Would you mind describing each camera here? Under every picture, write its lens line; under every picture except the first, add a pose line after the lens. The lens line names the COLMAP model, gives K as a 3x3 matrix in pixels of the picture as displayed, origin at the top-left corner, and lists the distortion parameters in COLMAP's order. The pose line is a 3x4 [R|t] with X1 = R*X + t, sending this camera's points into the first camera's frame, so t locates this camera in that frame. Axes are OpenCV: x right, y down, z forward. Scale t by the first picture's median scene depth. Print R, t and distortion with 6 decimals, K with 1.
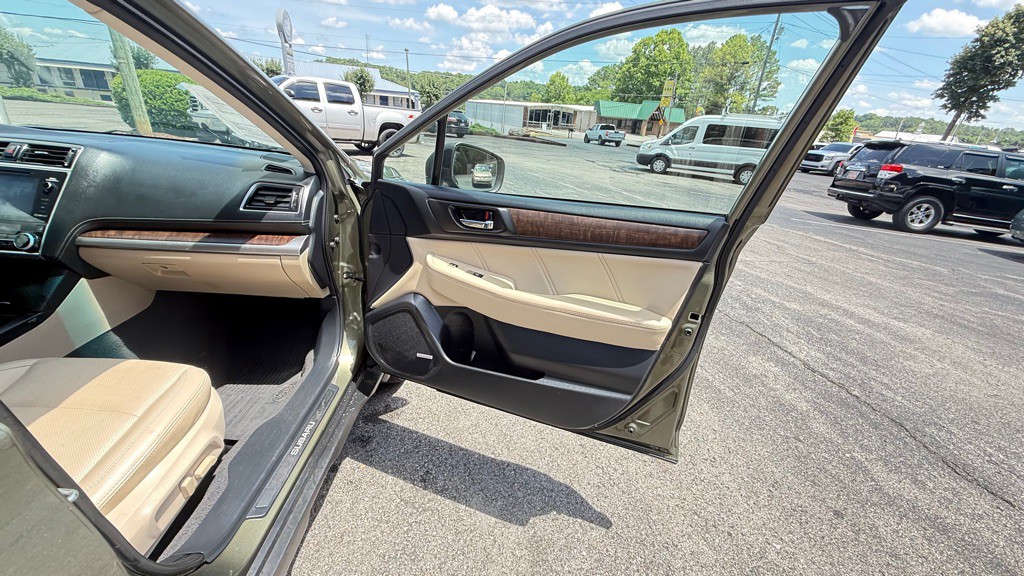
lens RADIAL K [[406.7, 0, 508.7], [0, 406.7, 291.4], [0, 0, 1]] dist [0.000837, 0.000104]
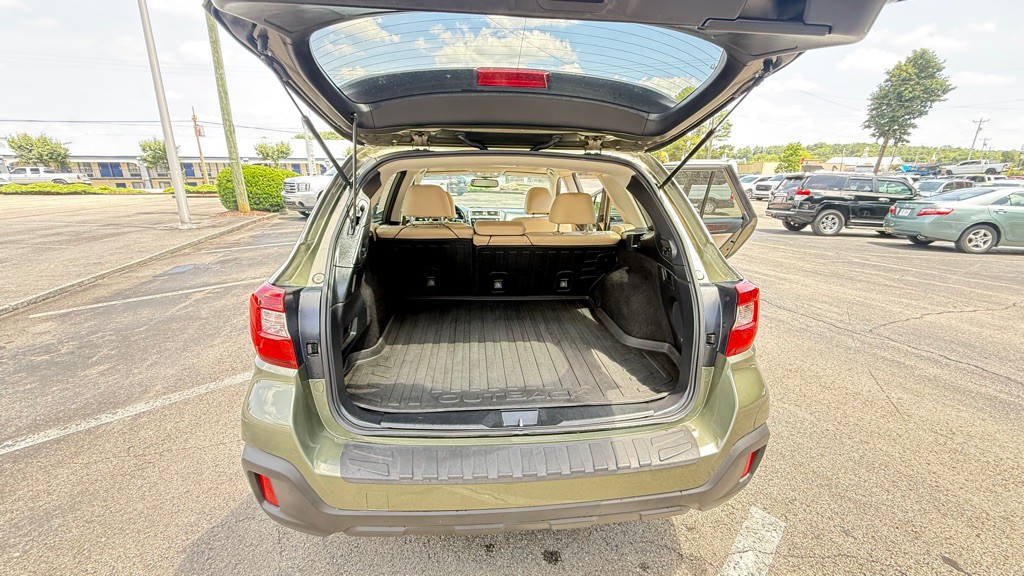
lens RADIAL K [[406.7, 0, 508.7], [0, 406.7, 291.4], [0, 0, 1]] dist [0.000837, 0.000104]
pose [[0.995576, -0.087758, 0.033576, -0.032869], [0.091081, 0.989142, -0.115338, 0.022729], [-0.023090, 0.117886, 0.992759, -0.072844]]
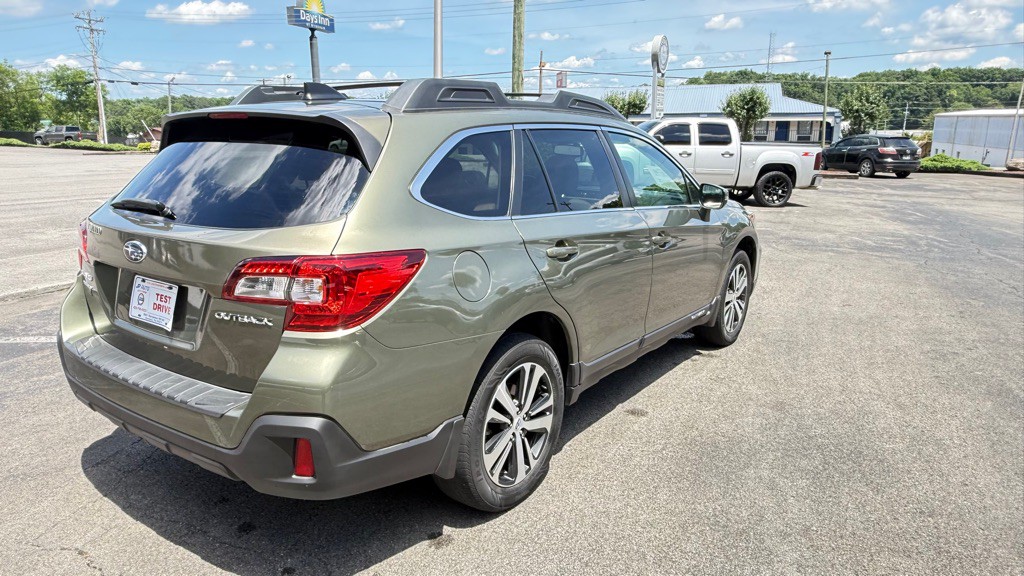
lens RADIAL K [[682.1, 0, 499.2], [0, 682.1, 287.0], [0, 0, 1]] dist [0.001340, 0.001438]
pose [[0.787274, 0.062636, -0.613414, 0.030122], [-0.189168, 0.971389, -0.143594, 0.026973], [0.586870, 0.229086, 0.776598, -0.071637]]
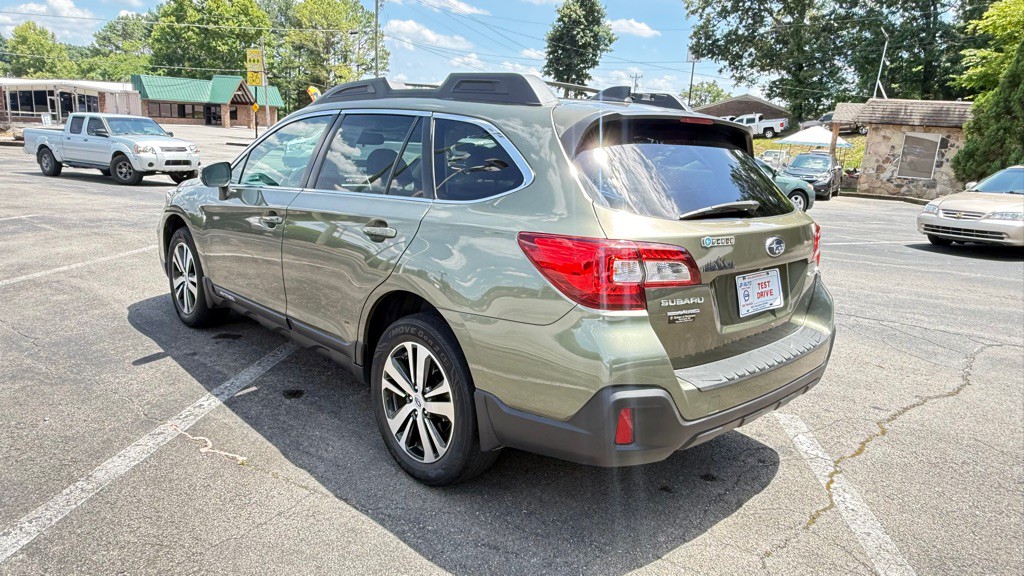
lens RADIAL K [[682.1, 0, 499.2], [0, 682.1, 287.0], [0, 0, 1]] dist [0.001340, 0.001438]
pose [[0.764688, -0.188658, 0.616166, -0.091639], [0.266985, 0.963010, -0.036485, 0.020557], [-0.586491, 0.192407, 0.786771, -0.080083]]
